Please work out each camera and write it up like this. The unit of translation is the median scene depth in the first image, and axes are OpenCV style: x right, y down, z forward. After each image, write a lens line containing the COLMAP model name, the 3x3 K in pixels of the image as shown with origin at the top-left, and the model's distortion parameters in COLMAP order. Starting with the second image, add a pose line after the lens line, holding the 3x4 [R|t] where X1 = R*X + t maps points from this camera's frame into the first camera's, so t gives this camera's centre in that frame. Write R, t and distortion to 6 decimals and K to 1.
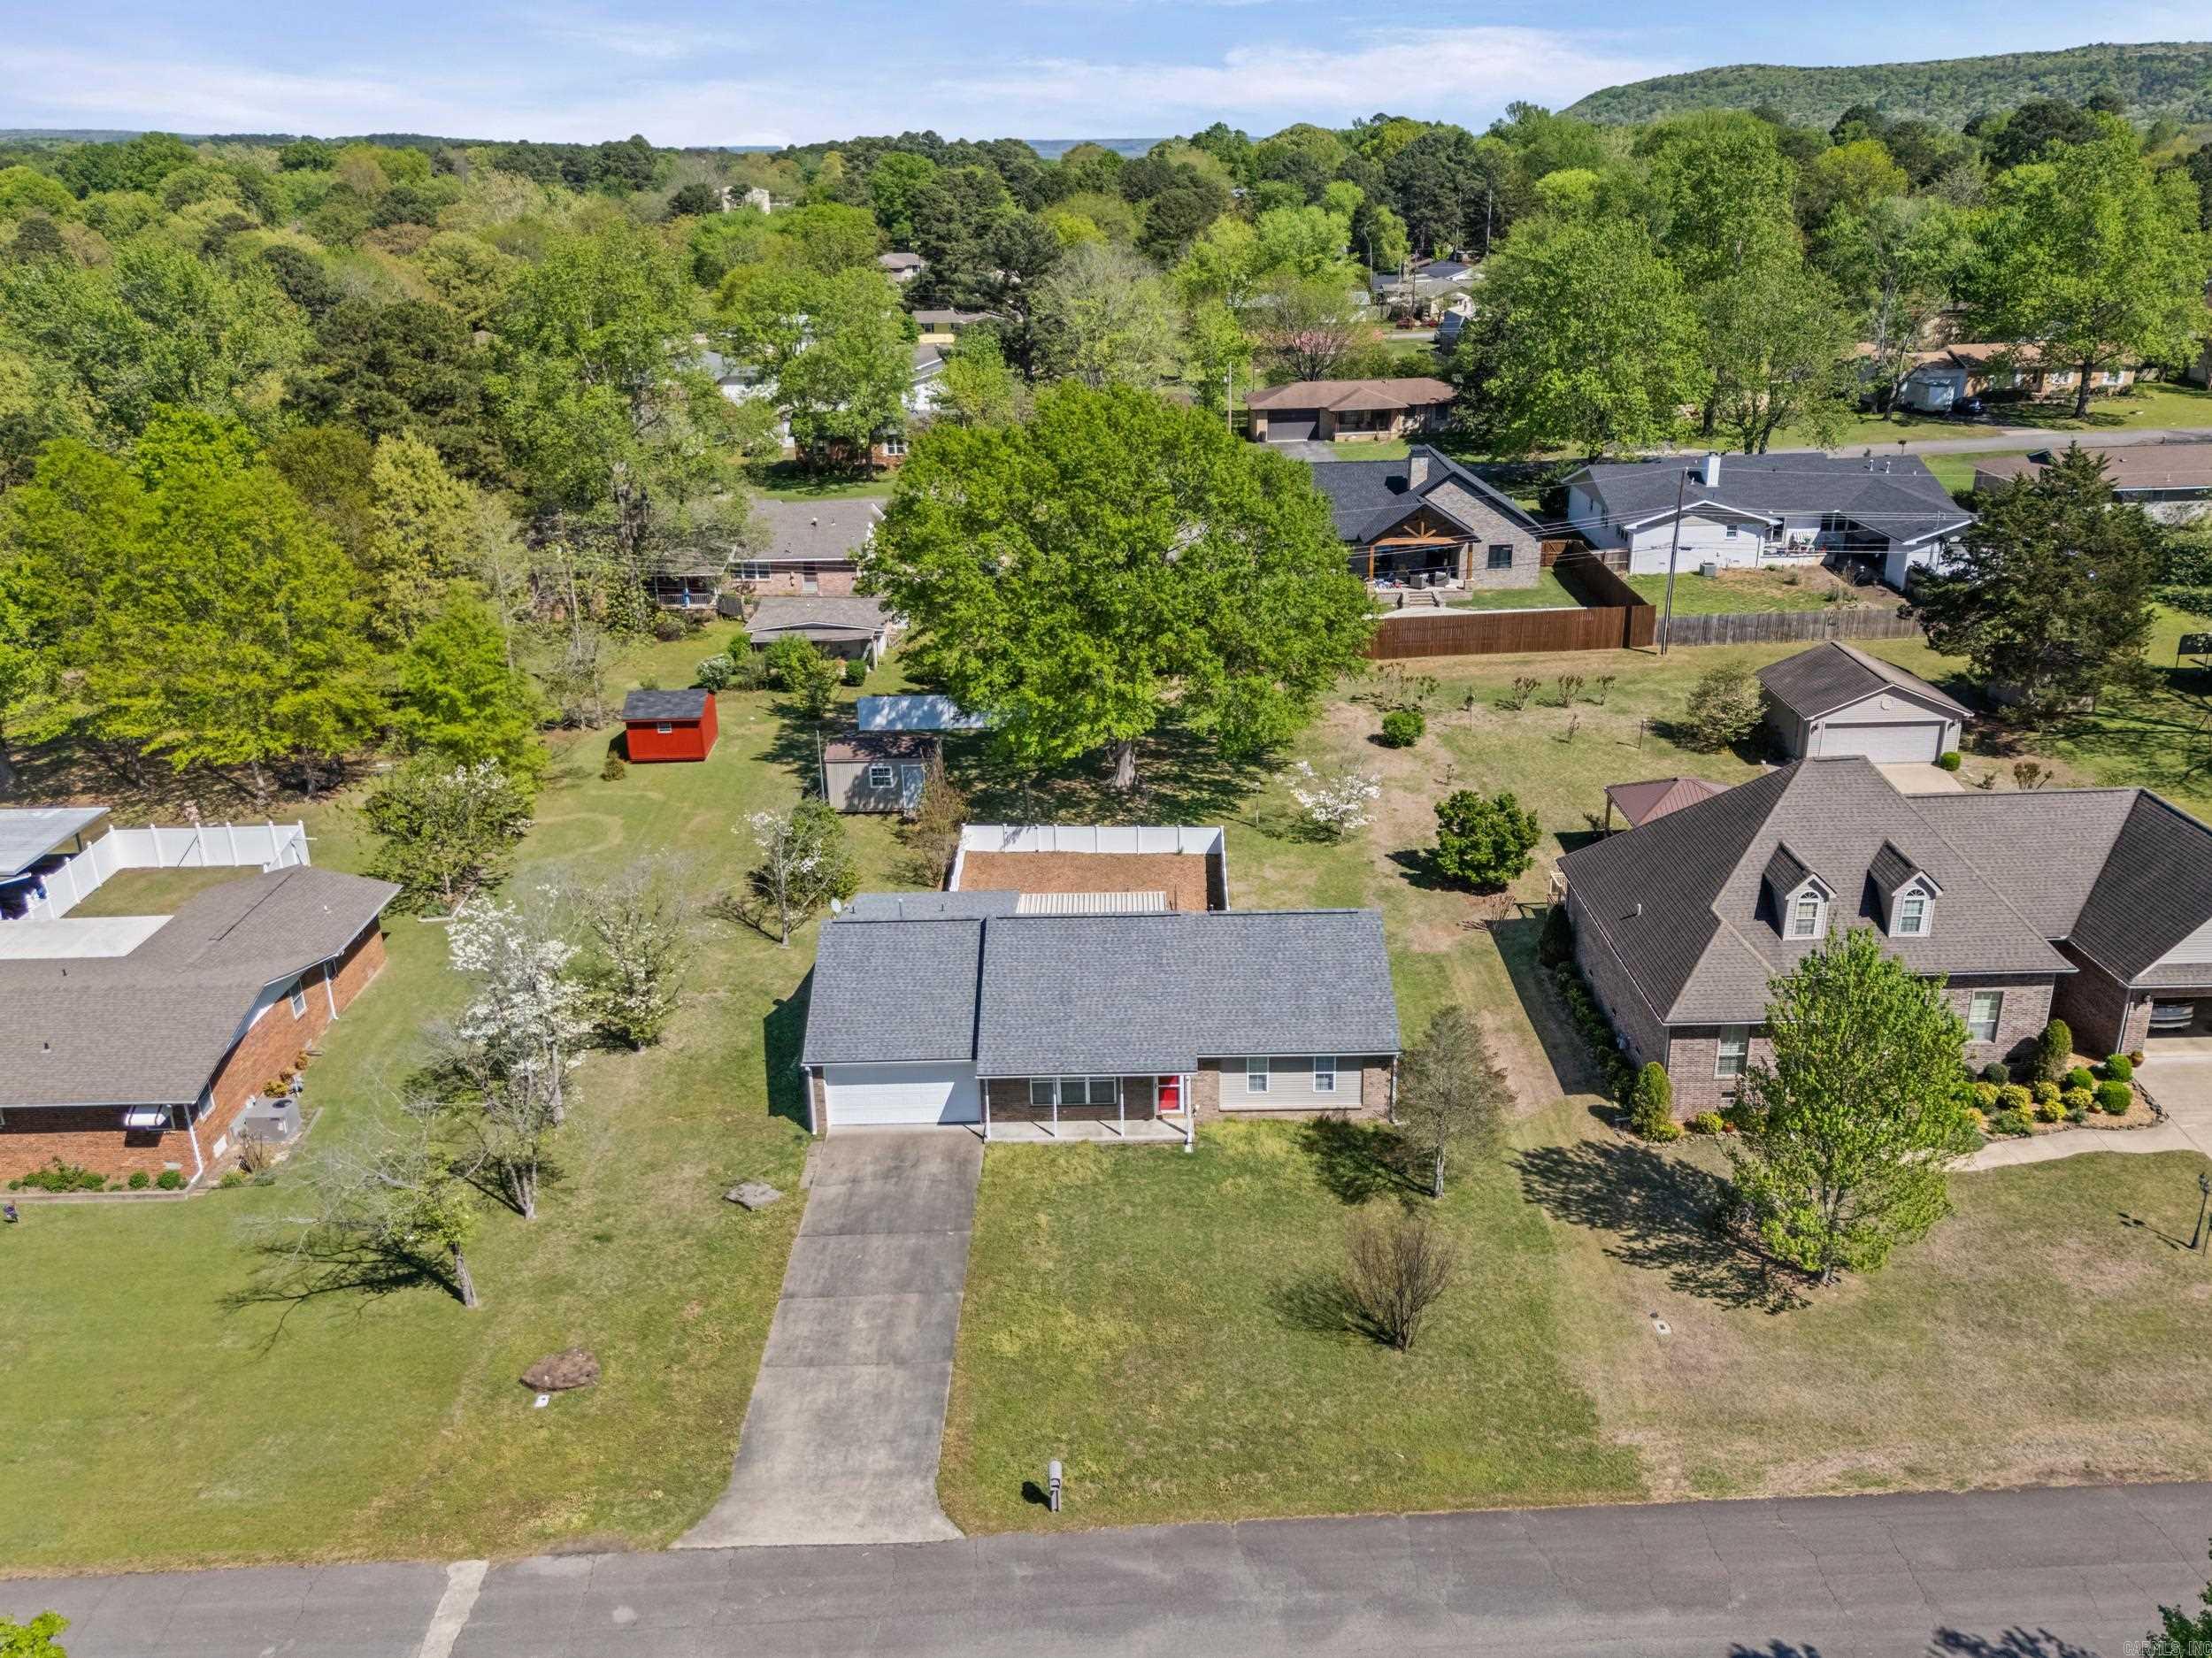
lens RADIAL K [[1801.6, 0, 1104.0], [0, 1801.6, 849.6], [0, 0, 1]] dist [0.073896, -0.004799]
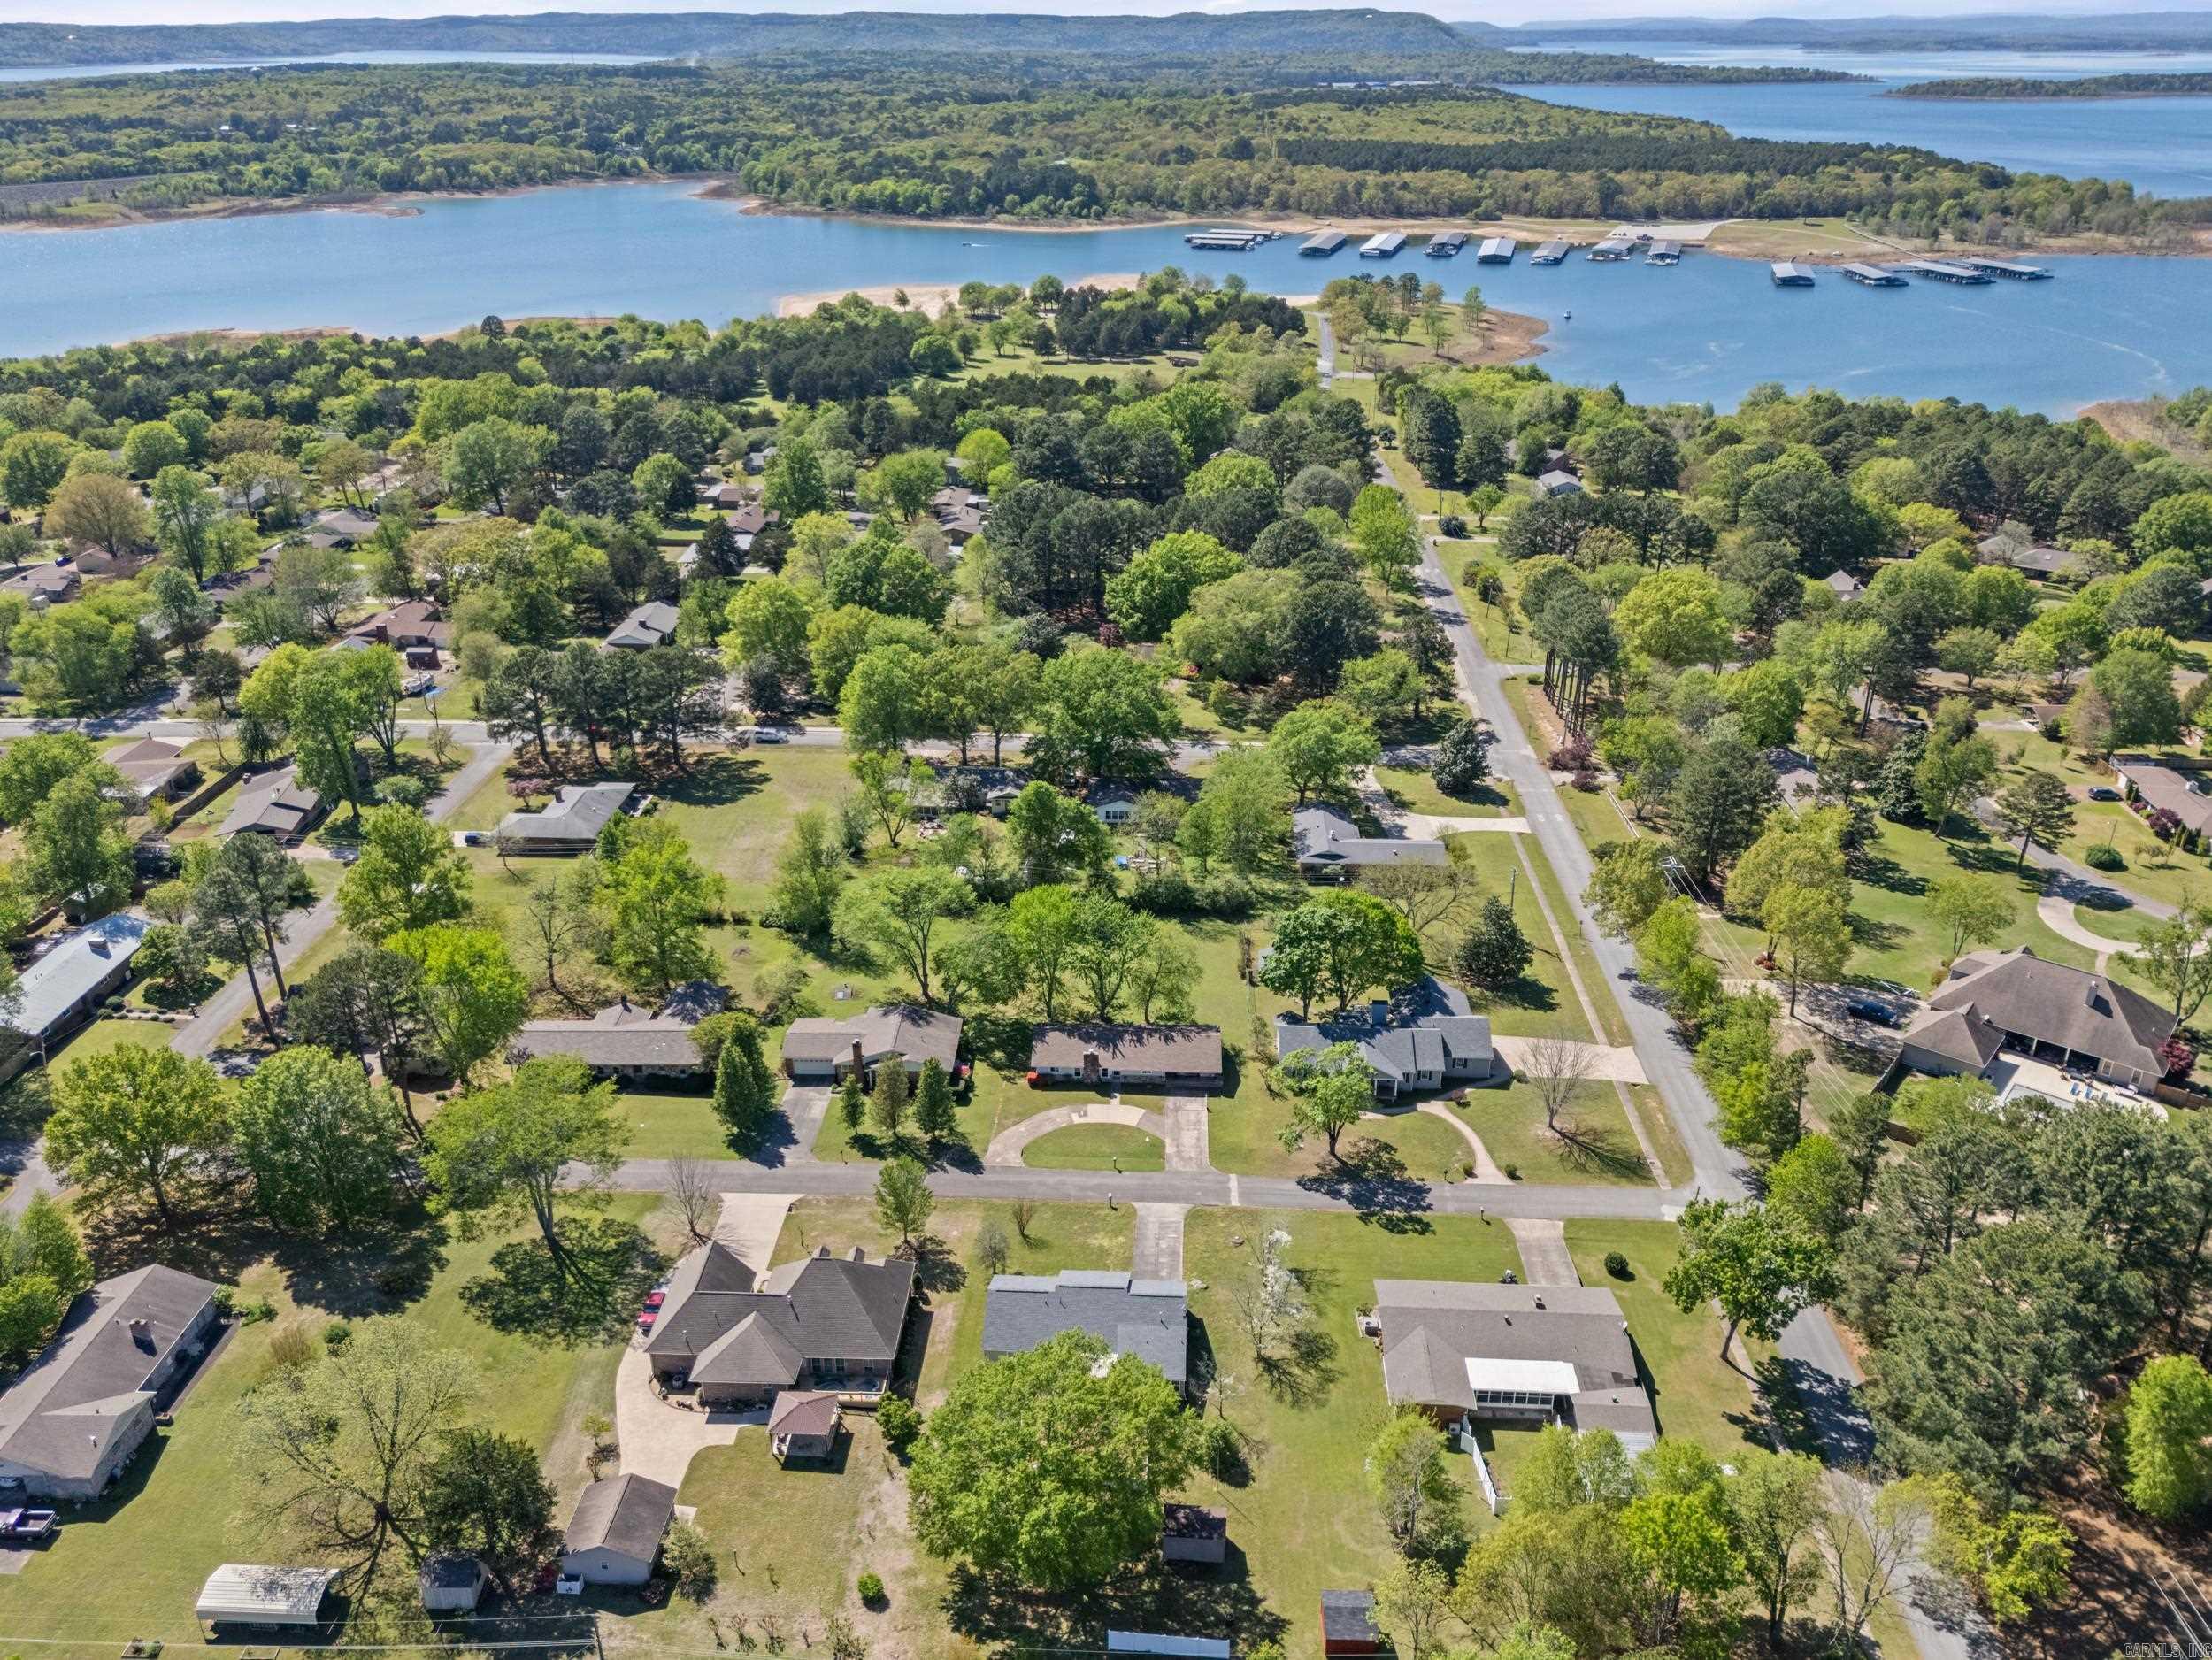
lens RADIAL K [[1801.7, 0, 1104.0], [0, 1801.7, 850.6], [0, 0, 1]] dist [0.073896, -0.004799]
pose [[-0.998558, -0.004432, 0.053502, -0.128095], [0.034046, 0.718261, 0.694940, -1.761669], [-0.041508, 0.695759, -0.717075, 1.858936]]
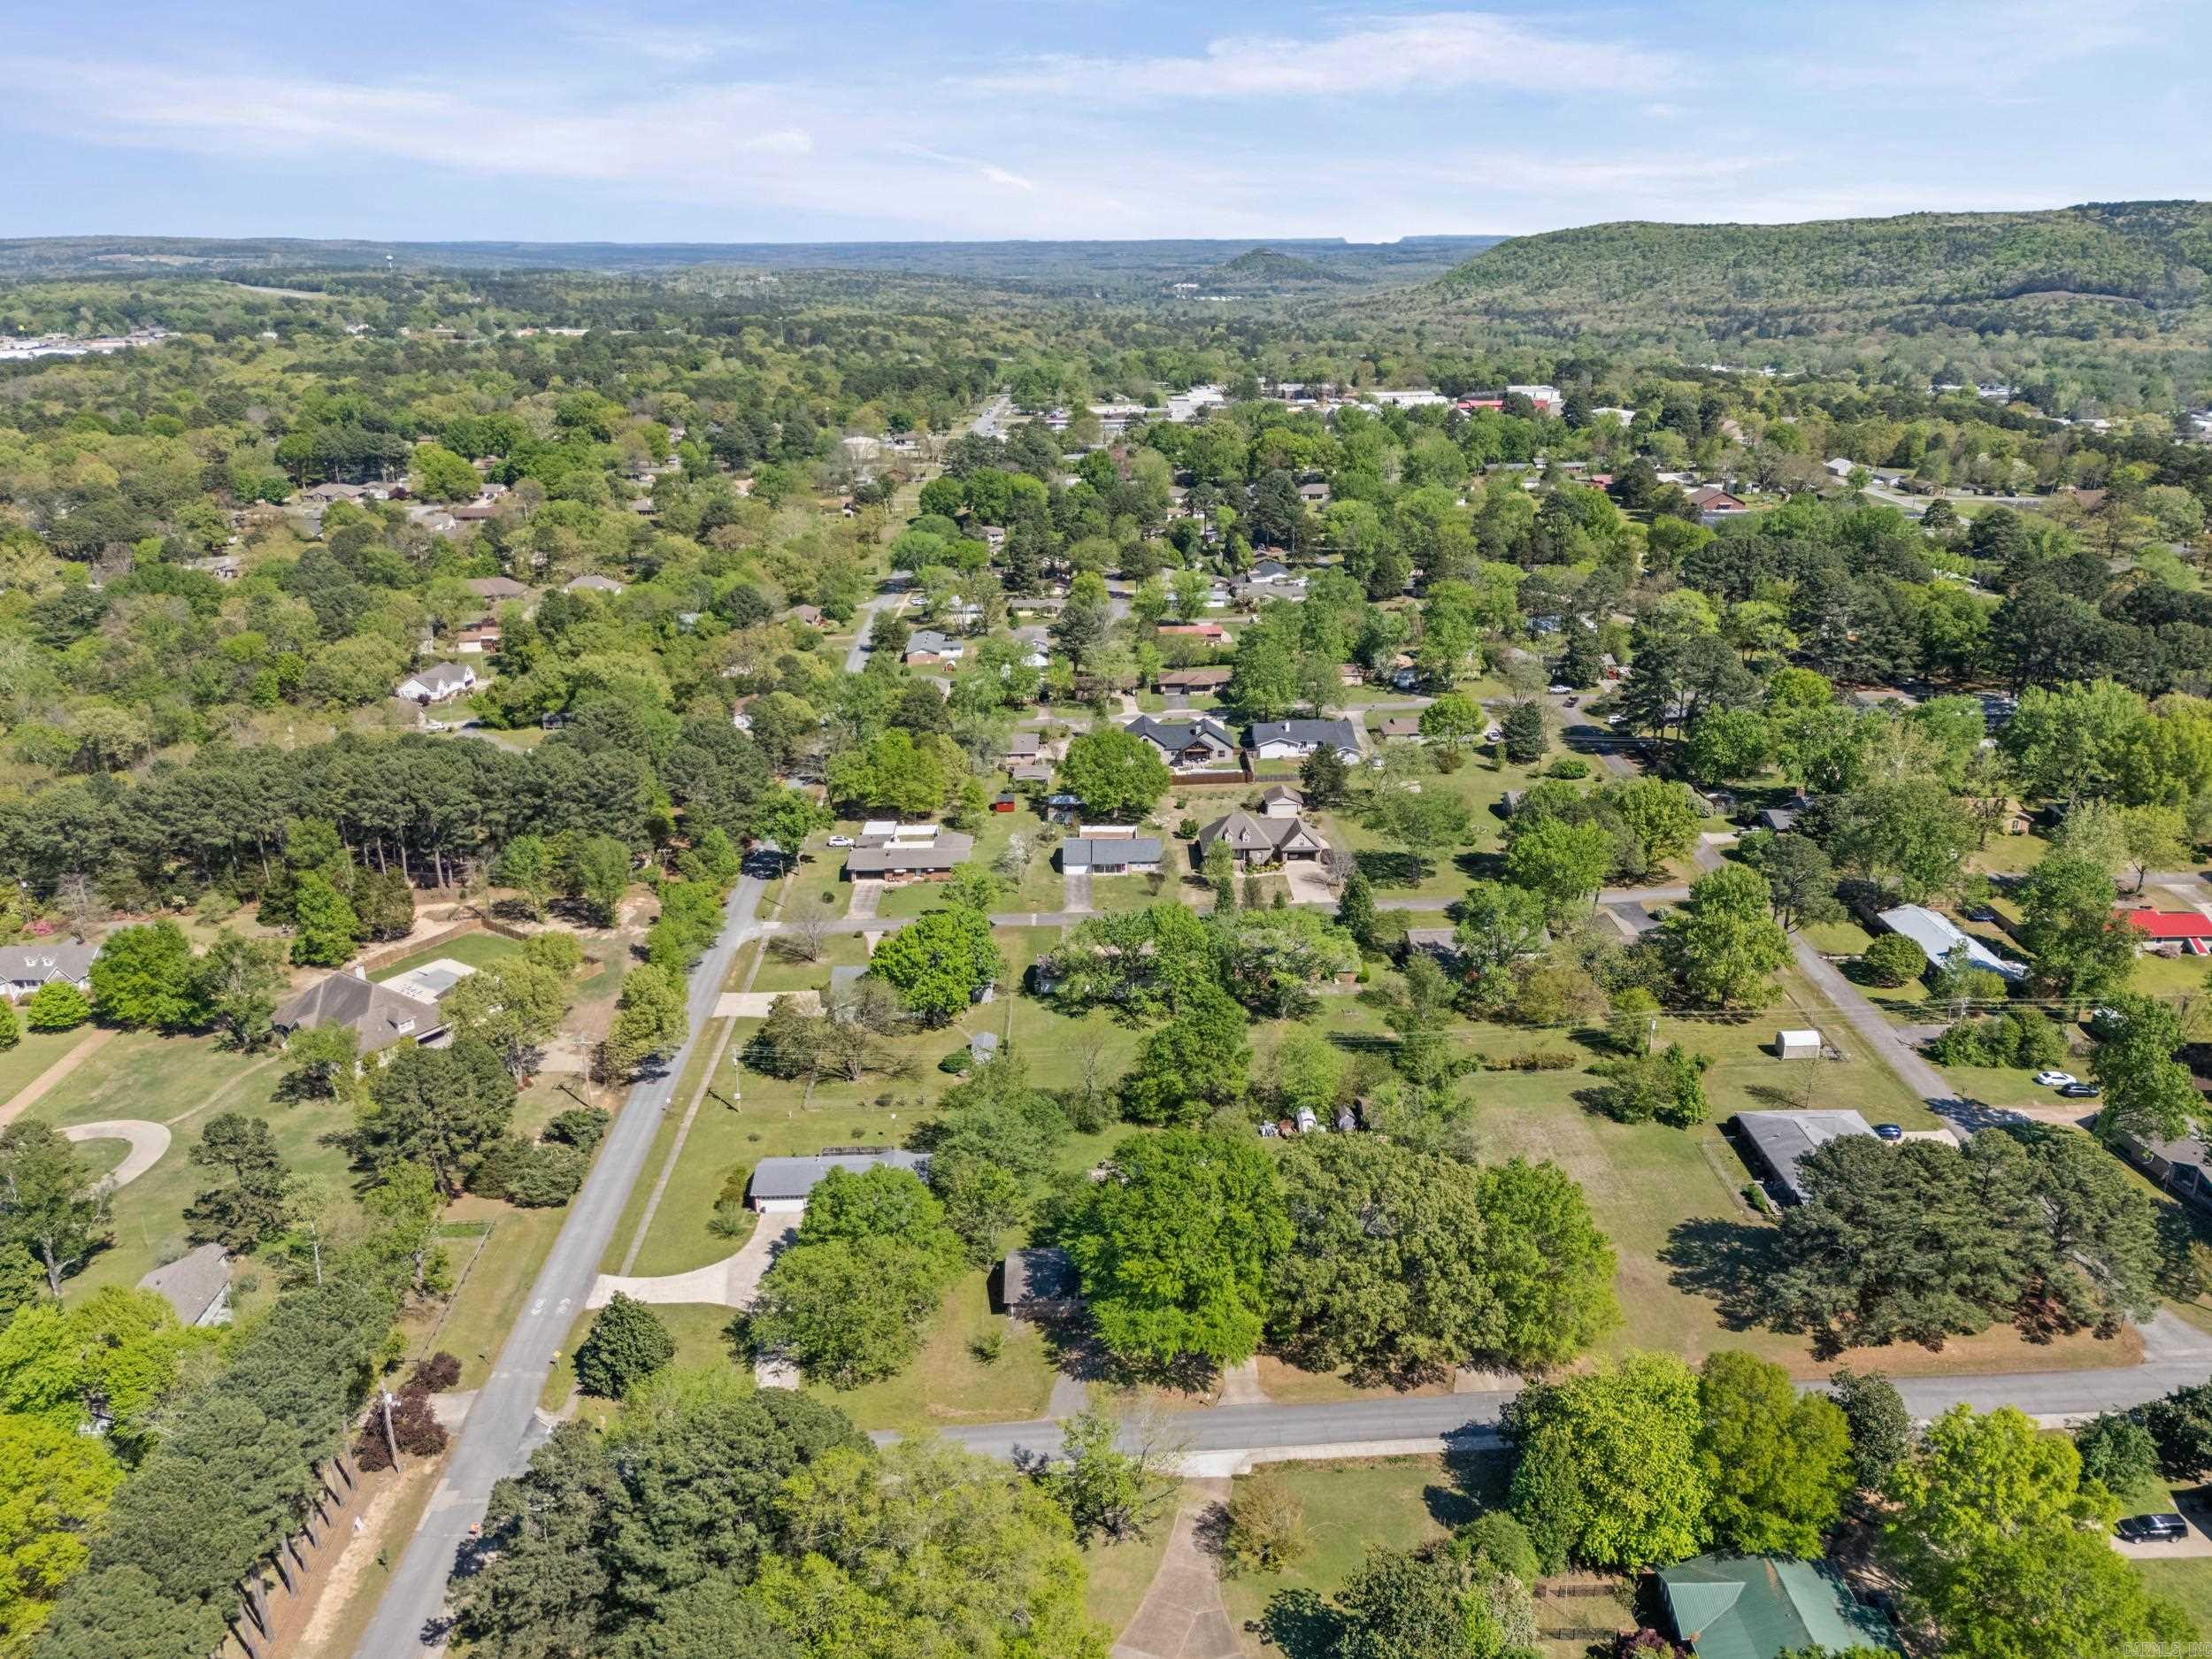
lens RADIAL K [[1801.6, 0, 1104.0], [0, 1801.6, 850.1], [0, 0, 1]] dist [0.073896, -0.004799]
pose [[0.999924, 0.003342, 0.011867, -0.068943], [-0.003057, 0.999708, -0.023969, 0.152400], [-0.011943, 0.023931, 0.999642, -3.449677]]
